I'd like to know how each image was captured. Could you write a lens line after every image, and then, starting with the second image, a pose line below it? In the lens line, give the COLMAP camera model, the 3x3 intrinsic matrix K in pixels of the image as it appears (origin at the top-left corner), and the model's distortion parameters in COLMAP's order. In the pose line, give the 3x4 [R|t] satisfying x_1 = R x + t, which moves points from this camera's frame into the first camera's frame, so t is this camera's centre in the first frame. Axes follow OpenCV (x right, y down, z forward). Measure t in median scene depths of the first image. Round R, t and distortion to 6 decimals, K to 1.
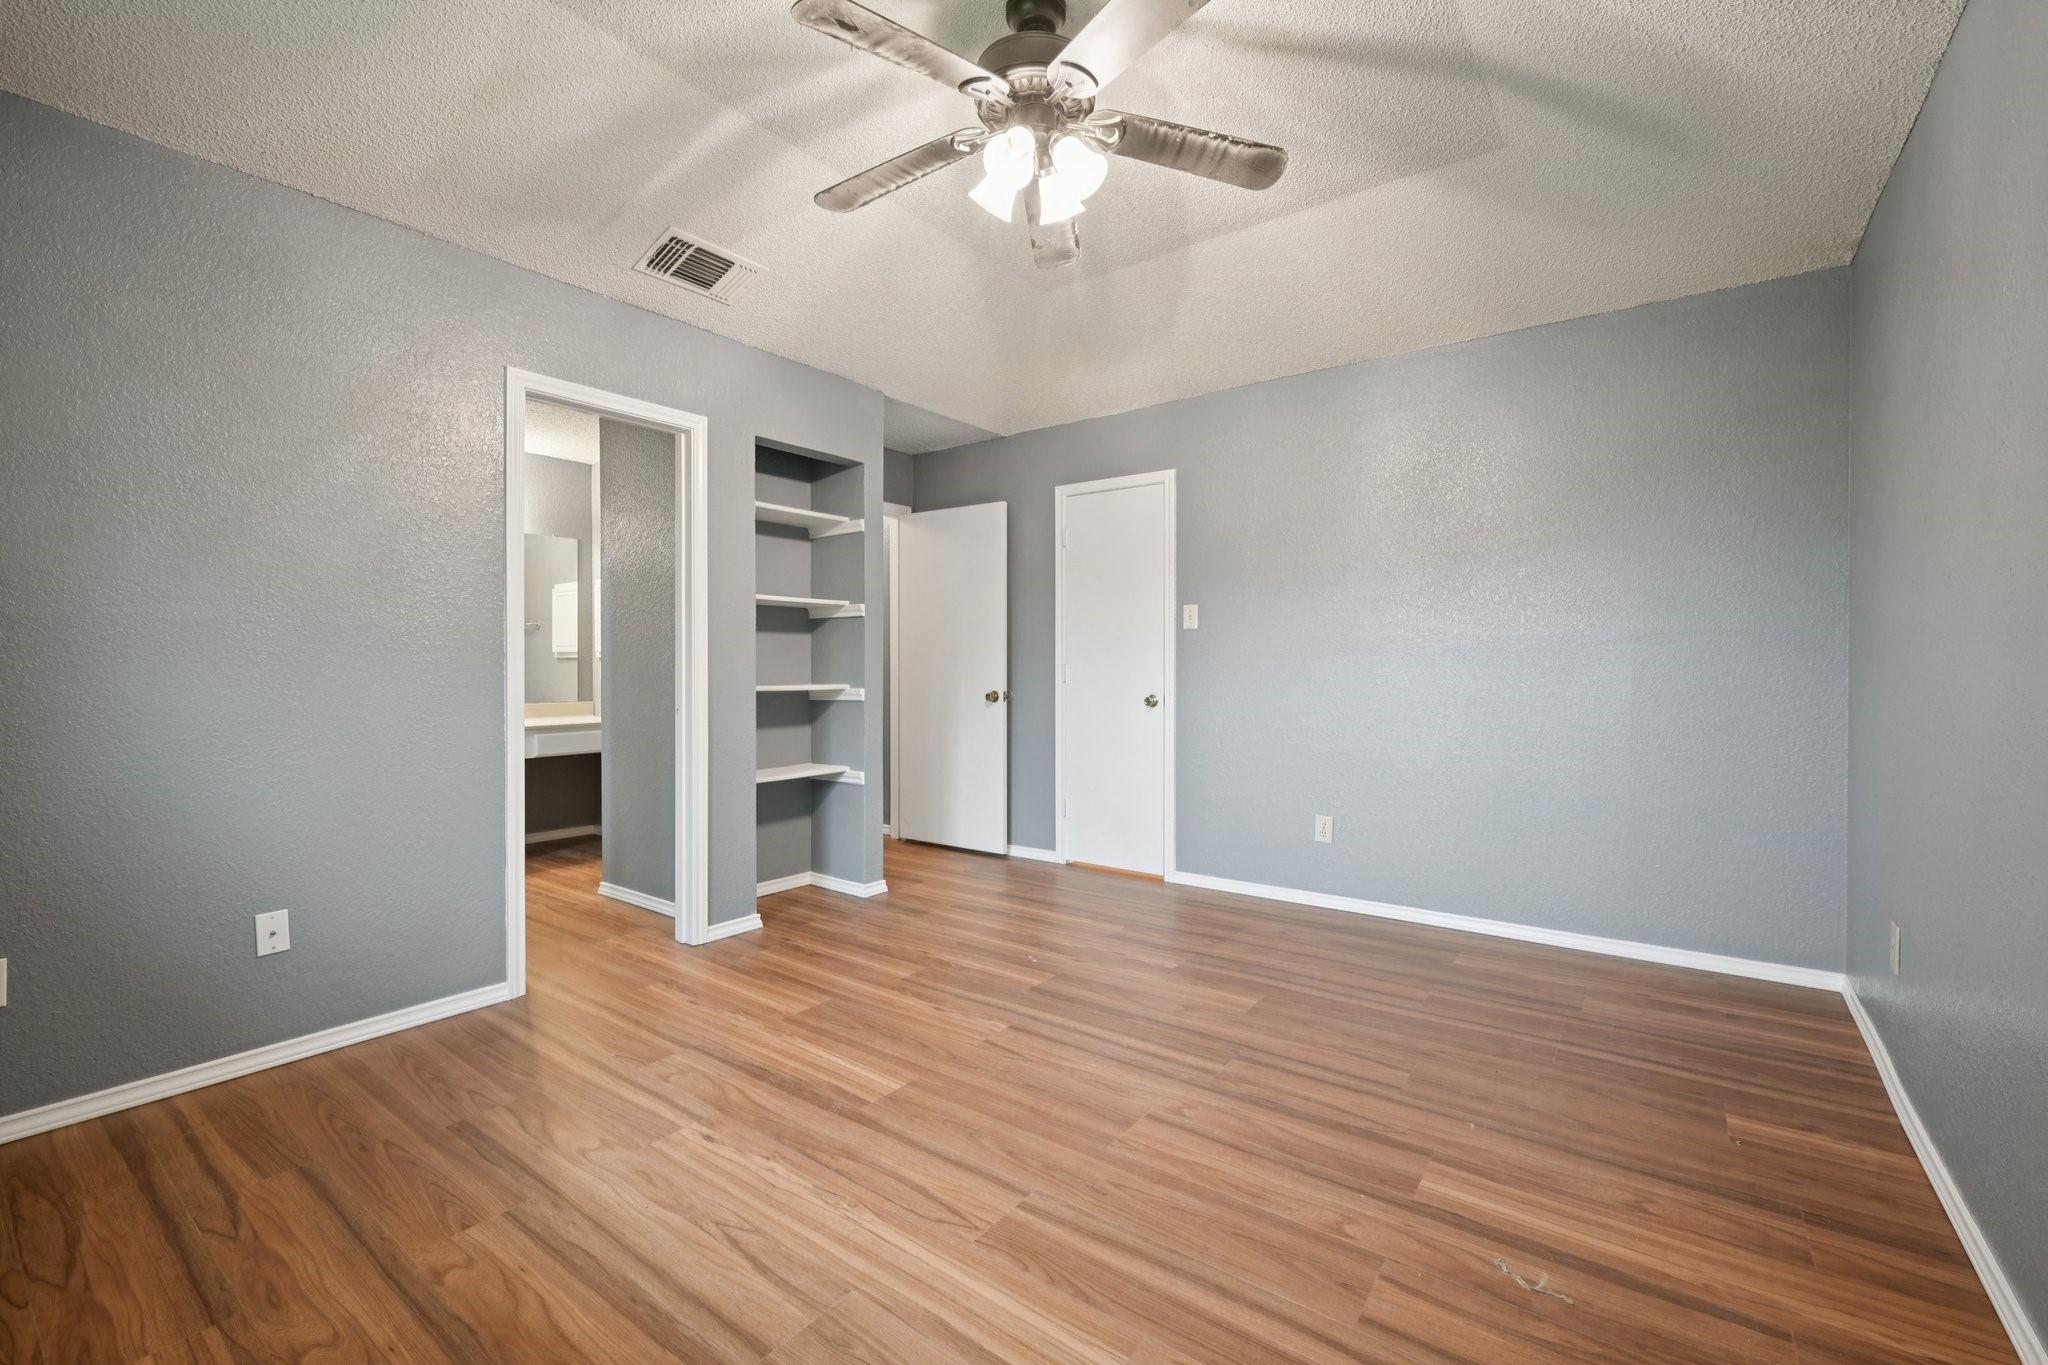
lens RADIAL K [[862.9, 0, 1035.5], [0, 862.9, 677.7], [0, 0, 1]] dist [0.000148, 0.000473]
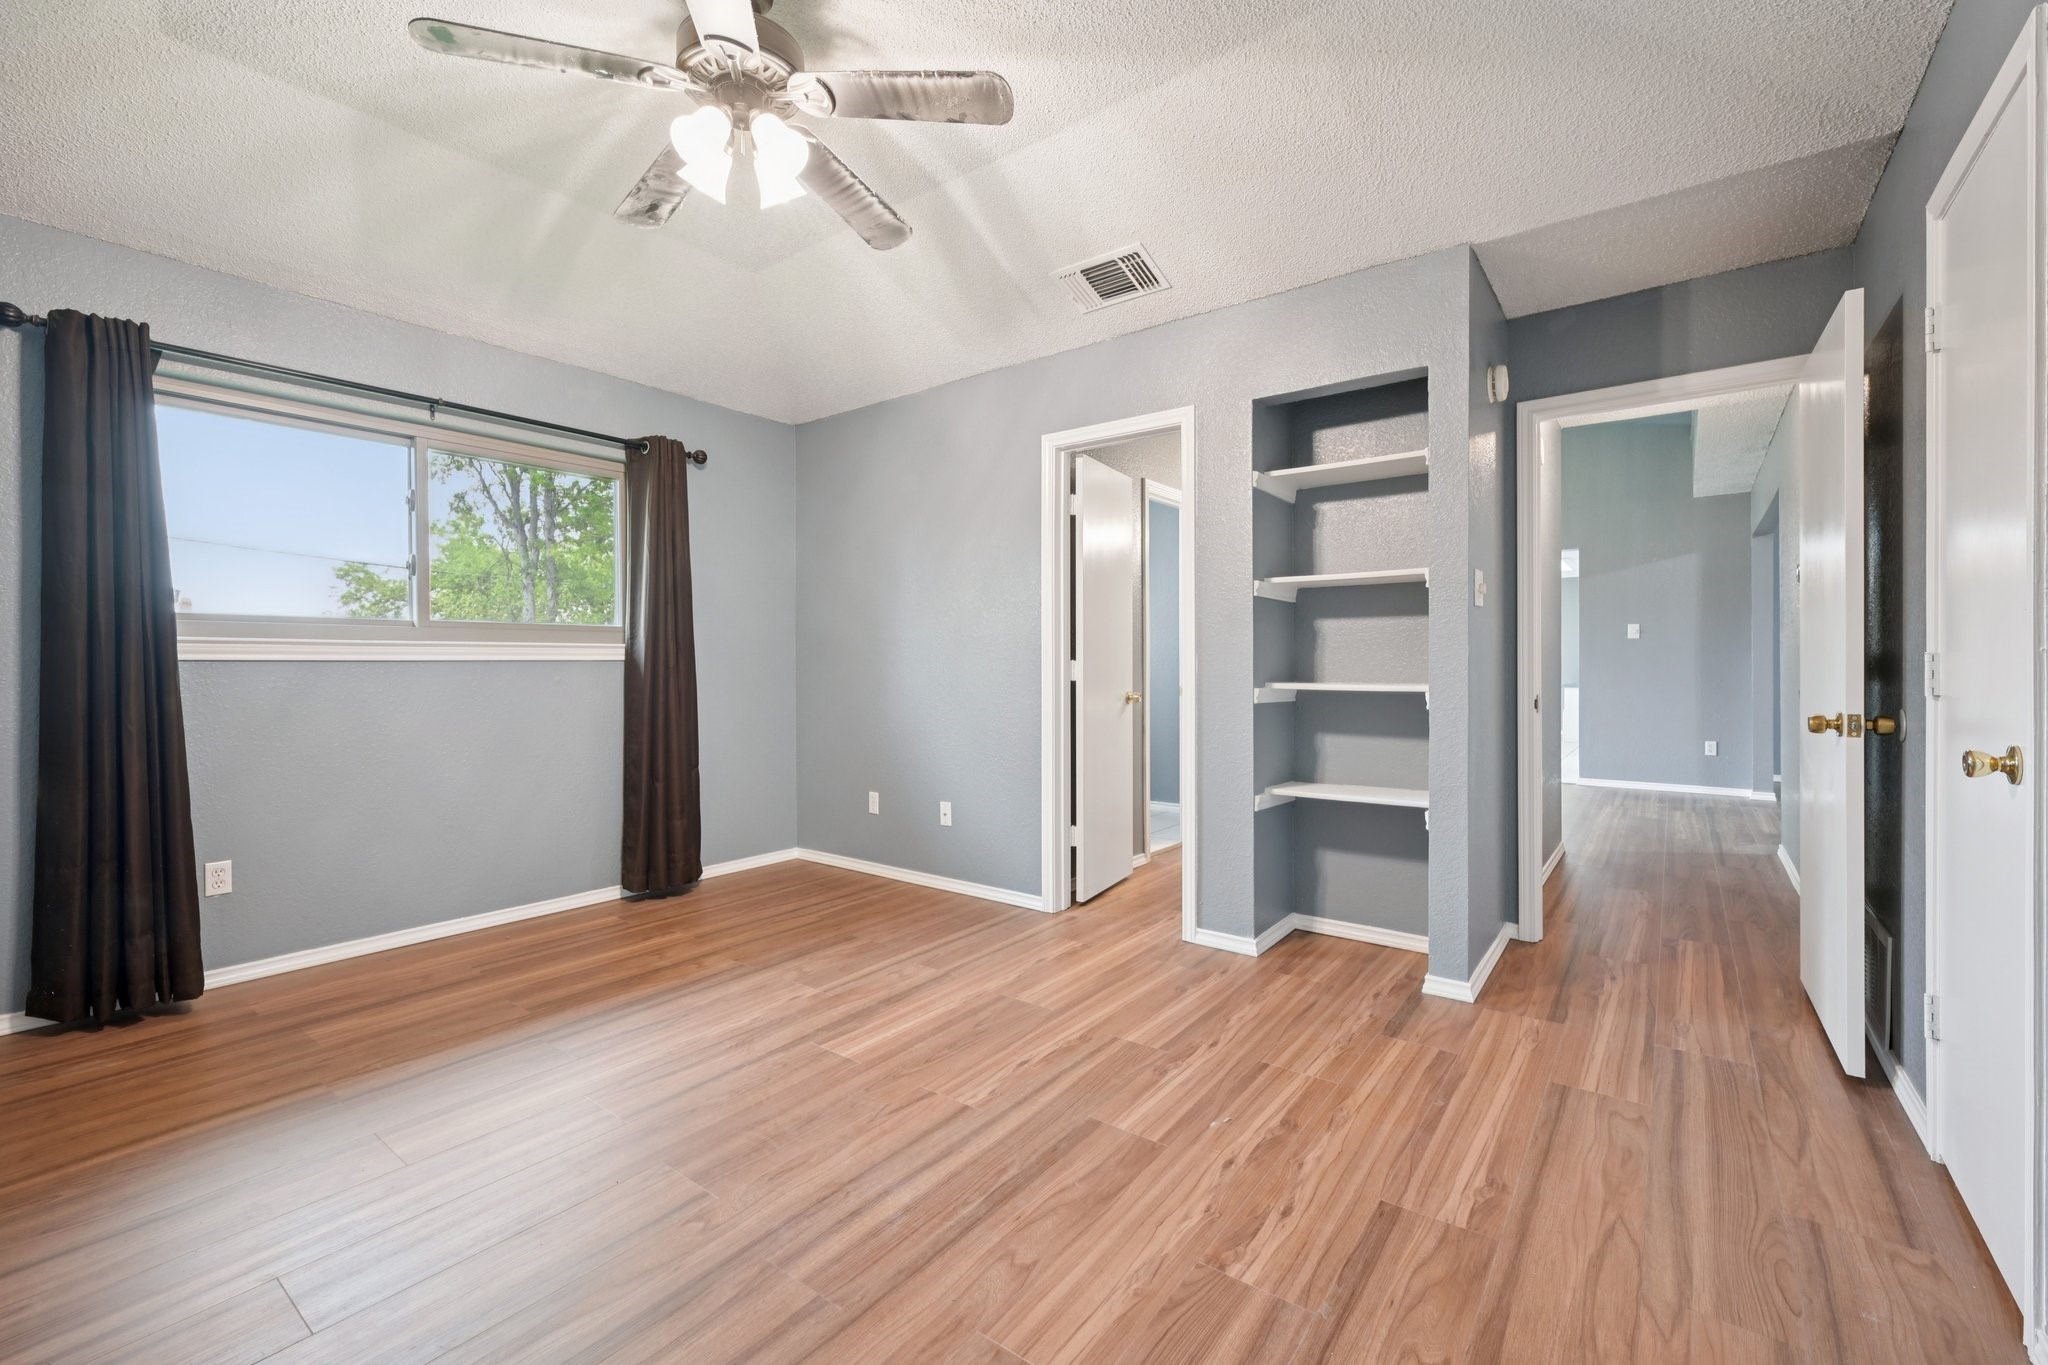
lens RADIAL K [[862.9, 0, 1027.4], [0, 862.9, 685.4], [0, 0, 1]] dist [0.000148, 0.000473]
pose [[-0.016236, 0.027114, -0.999500, 0.853323], [-0.009411, 0.999584, 0.027269, -0.016592], [0.999824, 0.009849, -0.015974, 1.177022]]
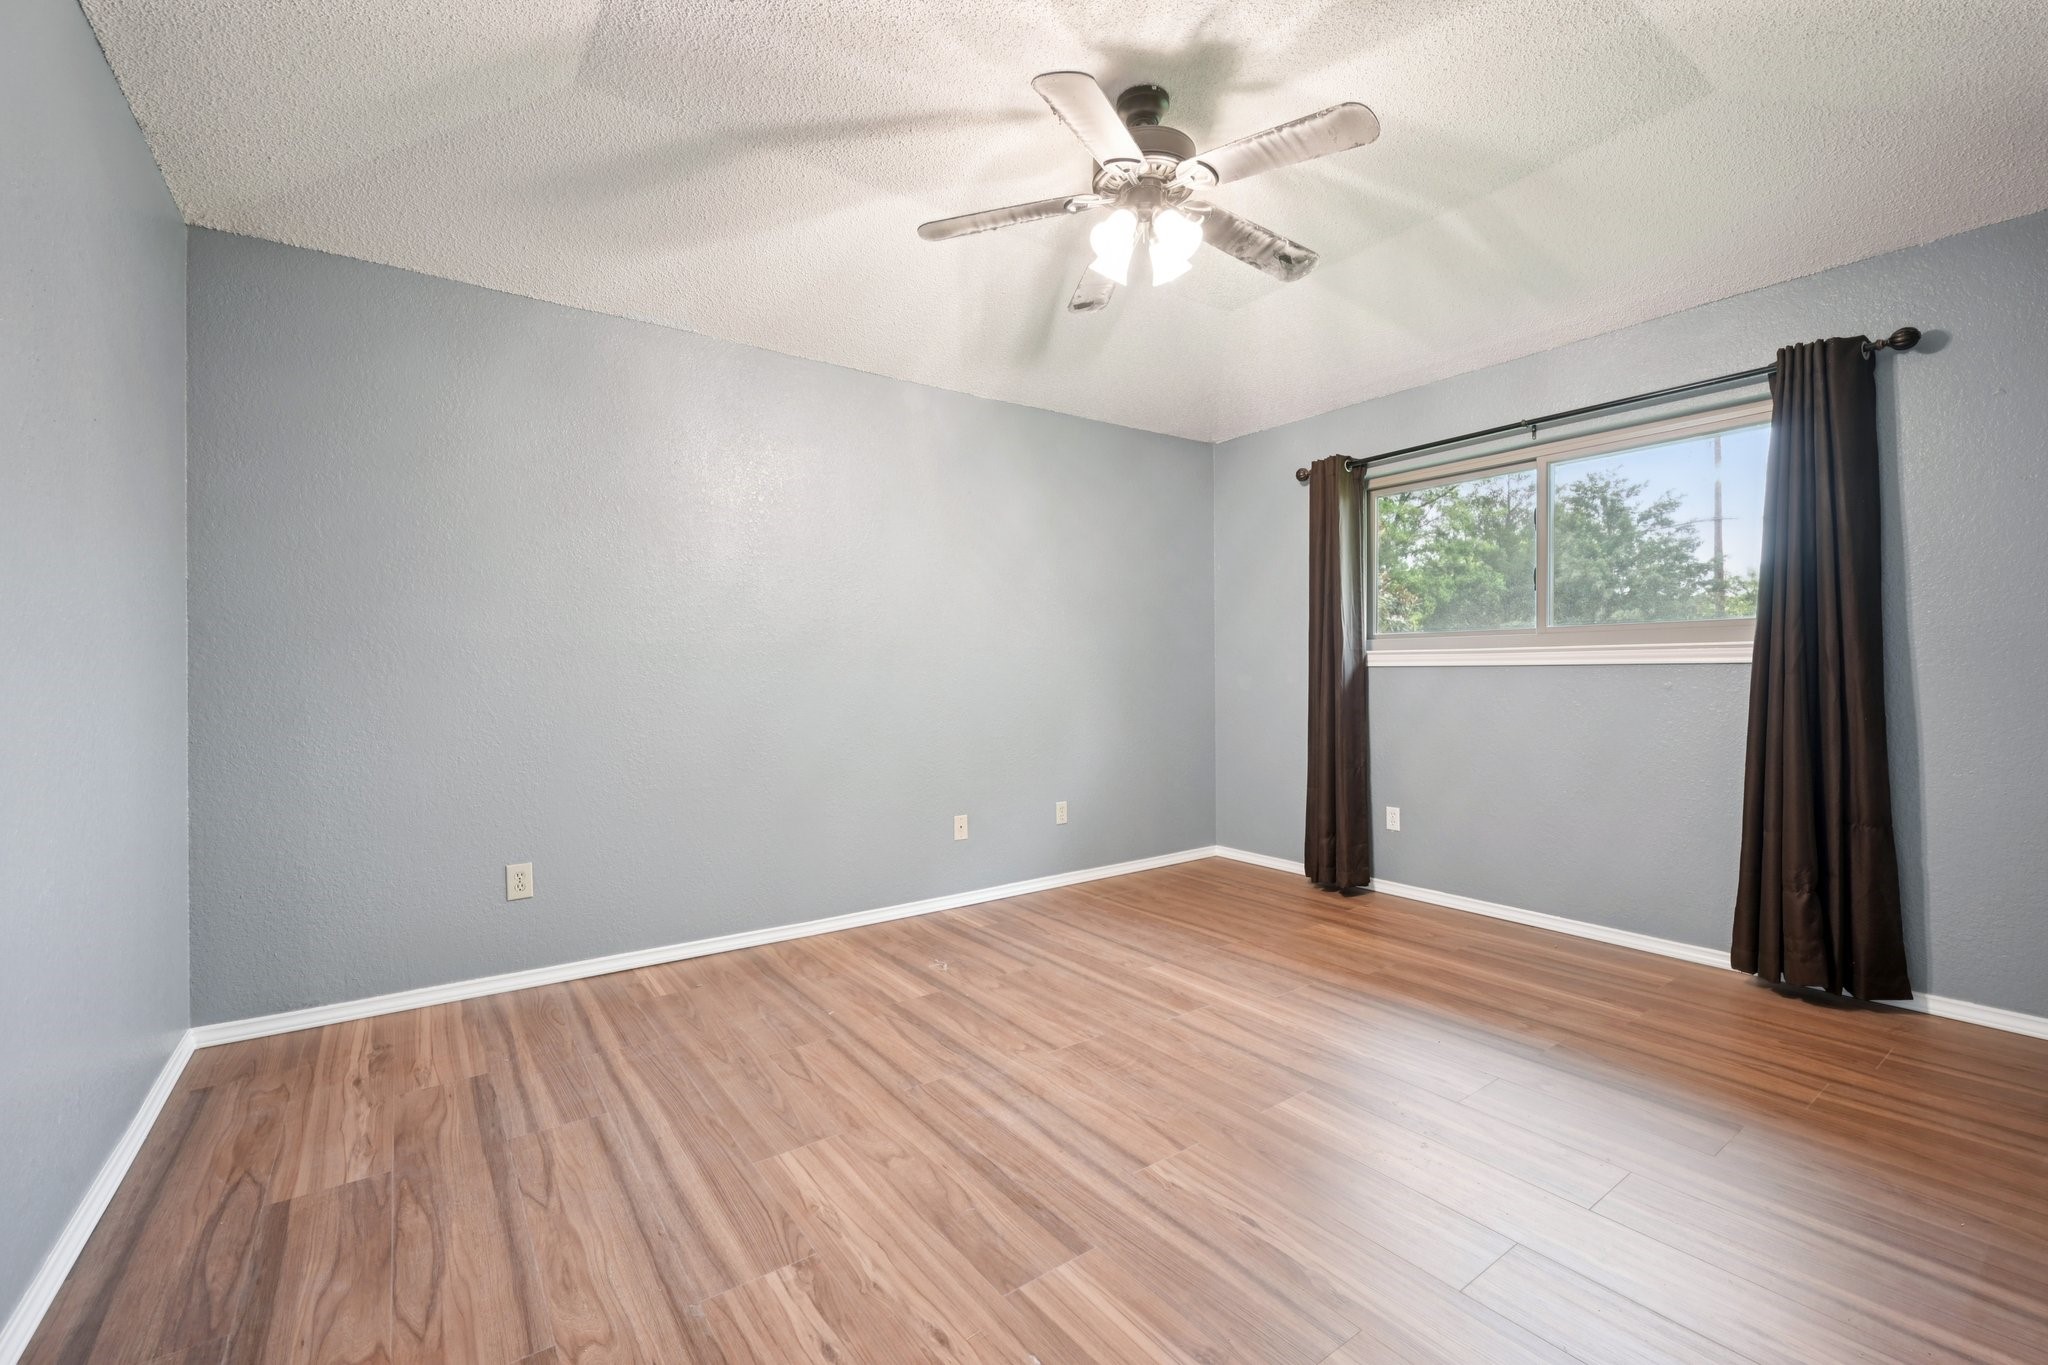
lens RADIAL K [[862.9, 0, 1022.6], [0, 862.9, 666.2], [0, 0, 1]] dist [0.000148, 0.000473]
pose [[-0.950959, 0.008123, 0.309212, -0.175587], [0.010800, 0.999918, 0.006946, -0.025594], [-0.309130, 0.009945, -0.950968, 1.901717]]
